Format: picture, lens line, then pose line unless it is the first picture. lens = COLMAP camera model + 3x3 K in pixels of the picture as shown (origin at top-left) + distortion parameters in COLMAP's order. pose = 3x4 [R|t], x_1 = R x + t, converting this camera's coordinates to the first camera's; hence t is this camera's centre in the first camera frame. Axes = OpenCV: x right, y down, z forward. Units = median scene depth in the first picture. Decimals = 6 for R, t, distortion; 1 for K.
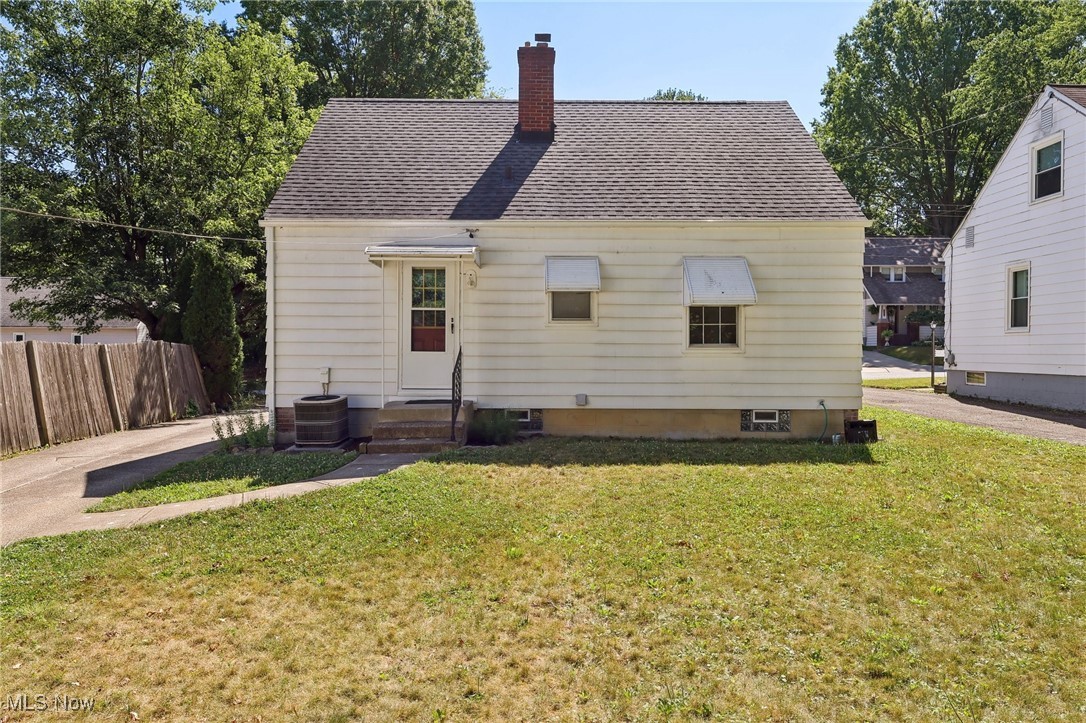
lens RADIAL K [[757.9, 0, 538.4], [0, 757.9, 356.5], [0, 0, 1]] dist [0.003967, 0.004997]
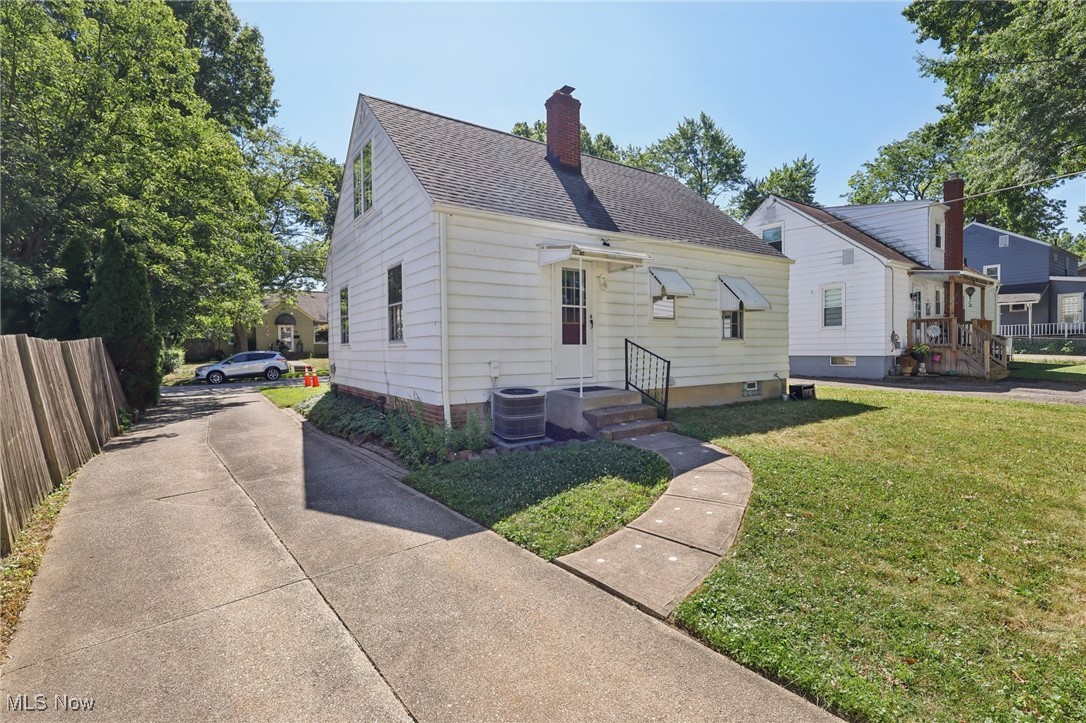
lens RADIAL K [[507.4, 0, 548.1], [0, 507.4, 361.9], [0, 0, 1]] dist [-0.000275, -0.000204]
pose [[0.822267, -0.028737, 0.568375, -0.601955], [0.017517, 0.999529, 0.025194, -0.000623], [-0.568832, -0.010760, 0.822384, 0.408507]]
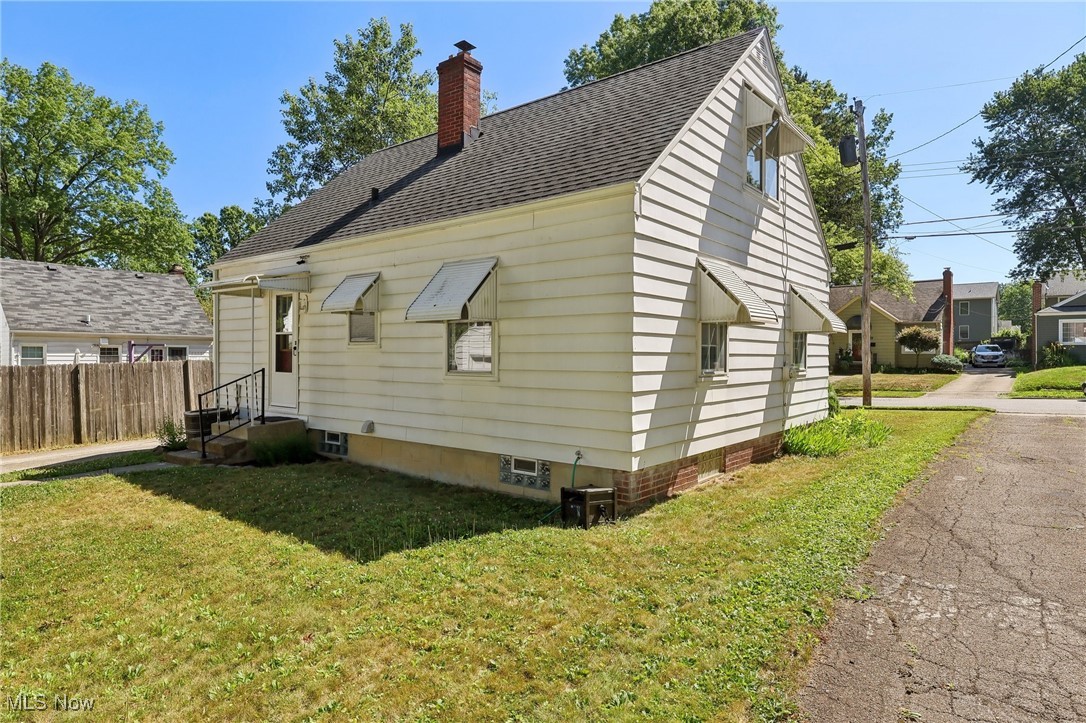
lens RADIAL K [[635.2, 0, 538.1], [0, 635.2, 363.6], [0, 0, 1]] dist [0.006039, 0.000407]
pose [[0.773147, 0.008796, -0.634166, 0.712855], [-0.005387, 0.999959, 0.007301, -0.027745], [0.634205, -0.002228, 0.773162, 0.525471]]
